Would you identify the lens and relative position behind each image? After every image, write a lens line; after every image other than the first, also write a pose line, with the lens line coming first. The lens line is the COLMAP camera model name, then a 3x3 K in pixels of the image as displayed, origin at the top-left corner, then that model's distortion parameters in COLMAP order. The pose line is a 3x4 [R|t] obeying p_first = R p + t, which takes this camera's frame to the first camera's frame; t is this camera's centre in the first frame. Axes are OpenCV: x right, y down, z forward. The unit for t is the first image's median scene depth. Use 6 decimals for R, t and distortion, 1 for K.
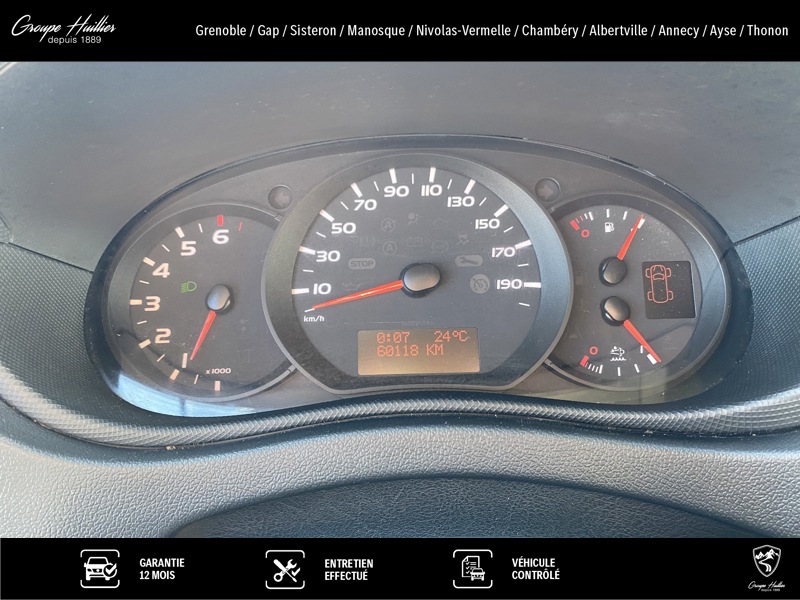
lens RADIAL K [[688.0, 0, 402.8], [0, 688.0, 296.1], [0, 0, 1]] dist [0.016281, -0.011867]
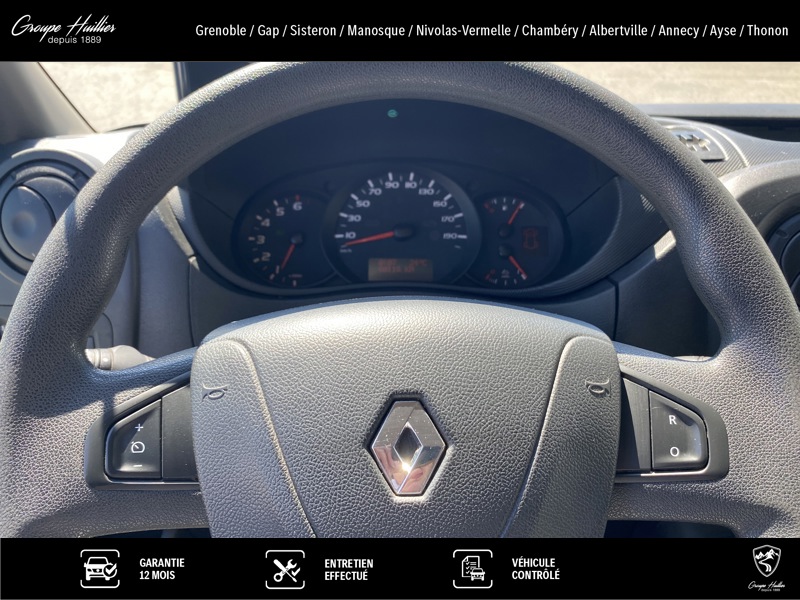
lens RADIAL K [[688.0, 0, 396.9], [0, 688.0, 305.0], [0, 0, 1]] dist [0.016281, -0.011867]
pose [[0.999358, 0.034492, -0.009665, 0.033680], [-0.034610, 0.999325, -0.012282, 0.197550], [0.009234, 0.012609, 0.999878, -0.871166]]
